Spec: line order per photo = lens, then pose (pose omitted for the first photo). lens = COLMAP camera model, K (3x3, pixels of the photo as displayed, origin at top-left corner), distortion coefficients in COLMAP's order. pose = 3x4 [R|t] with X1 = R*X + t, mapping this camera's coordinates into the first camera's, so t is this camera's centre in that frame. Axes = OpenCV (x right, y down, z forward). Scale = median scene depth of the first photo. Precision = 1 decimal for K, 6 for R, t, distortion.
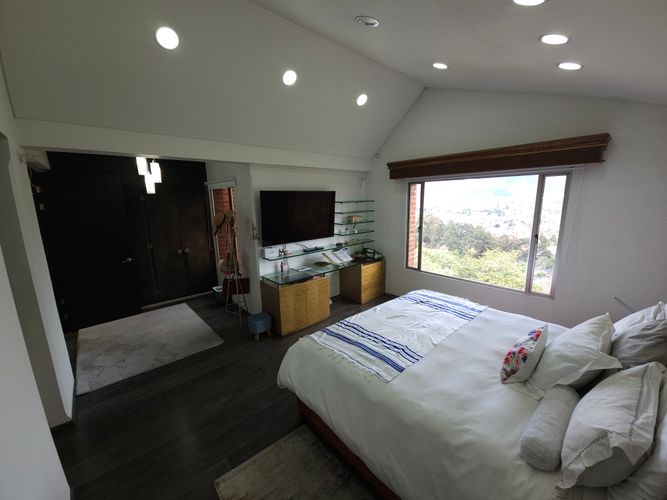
lens RADIAL K [[269.4, 0, 336.8], [0, 269.4, 249.9], [0, 0, 1]] dist [0.009572, -0.006942]
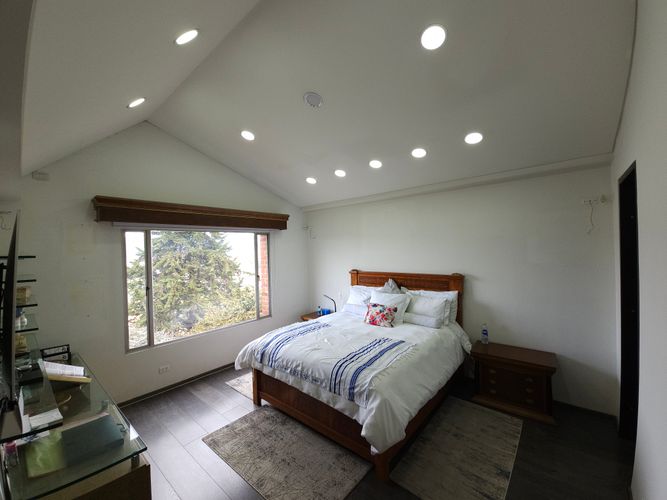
lens RADIAL K [[269.4, 0, 336.8], [0, 269.4, 249.9], [0, 0, 1]] dist [0.009572, -0.006942]
pose [[-0.132869, 0.018806, 0.990955, -0.882433], [0.223069, 0.974736, 0.011411, -0.136201], [-0.965705, 0.222568, -0.133707, 0.971205]]
